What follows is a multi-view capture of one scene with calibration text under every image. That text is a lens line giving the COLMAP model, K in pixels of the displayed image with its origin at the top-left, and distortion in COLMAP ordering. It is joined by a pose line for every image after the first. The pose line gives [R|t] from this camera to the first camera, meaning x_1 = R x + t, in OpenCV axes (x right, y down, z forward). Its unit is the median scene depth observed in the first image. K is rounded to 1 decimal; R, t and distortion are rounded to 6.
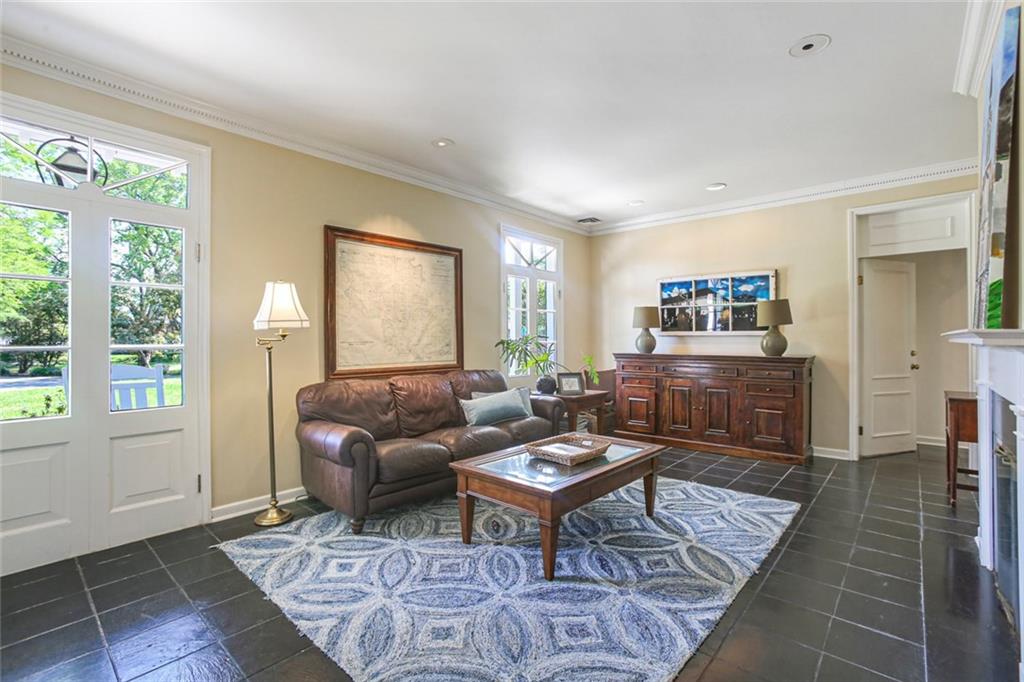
lens RADIAL K [[472.2, 0, 510.9], [0, 472.2, 338.1], [0, 0, 1]] dist [-0.029533, 0.014917]
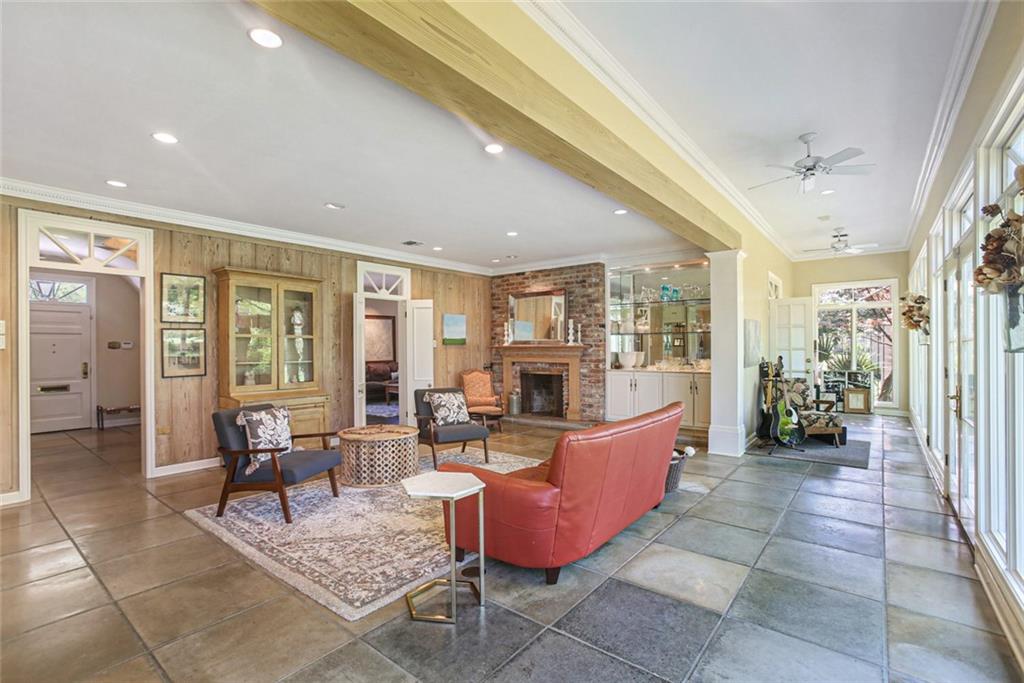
lens RADIAL K [[472.2, 0, 511.3], [0, 472.2, 344.7], [0, 0, 1]] dist [-0.029533, 0.014917]
pose [[0.998662, -0.005595, 0.051412, 0.427581], [0.005696, 0.999982, -0.001824, -0.023984], [-0.051401, 0.002114, 0.998676, -1.738572]]
